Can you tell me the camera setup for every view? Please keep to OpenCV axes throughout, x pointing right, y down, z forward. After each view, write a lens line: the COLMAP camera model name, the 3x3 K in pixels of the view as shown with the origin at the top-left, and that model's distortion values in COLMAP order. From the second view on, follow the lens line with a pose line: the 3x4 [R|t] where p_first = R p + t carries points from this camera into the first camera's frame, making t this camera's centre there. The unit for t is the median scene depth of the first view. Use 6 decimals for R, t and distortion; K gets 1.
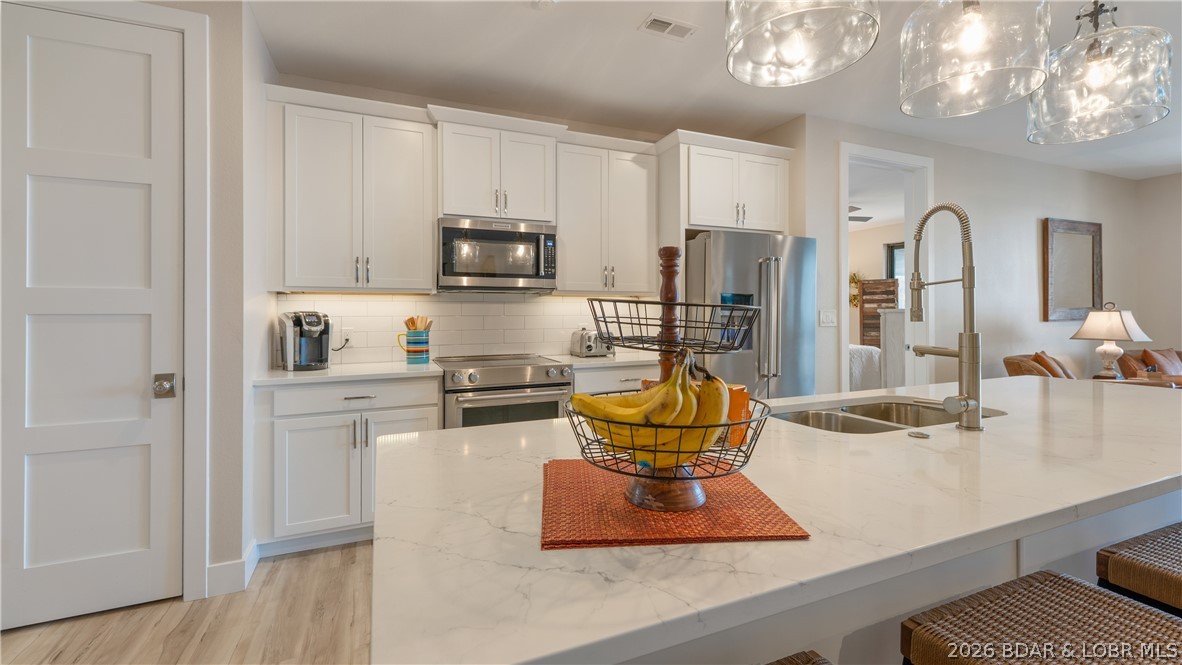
lens RADIAL K [[482.8, 0, 584.6], [0, 482.8, 312.7], [0, 0, 1]] dist [0.003834, -0.001198]
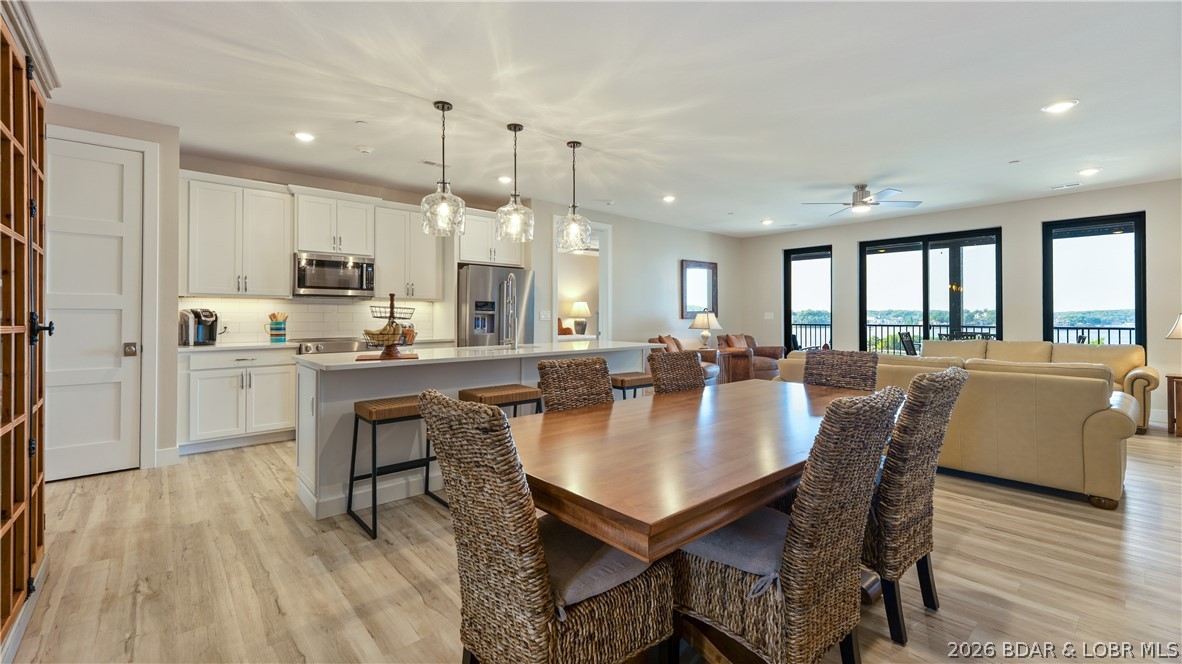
lens RADIAL K [[482.8, 0, 588.0], [0, 482.8, 312.4], [0, 0, 1]] dist [0.003834, -0.001198]
pose [[0.946258, 0.008078, 0.323313, 0.113140], [-0.007367, 0.999967, -0.003423, 0.005366], [-0.323330, 0.000857, 0.946286, -0.902023]]
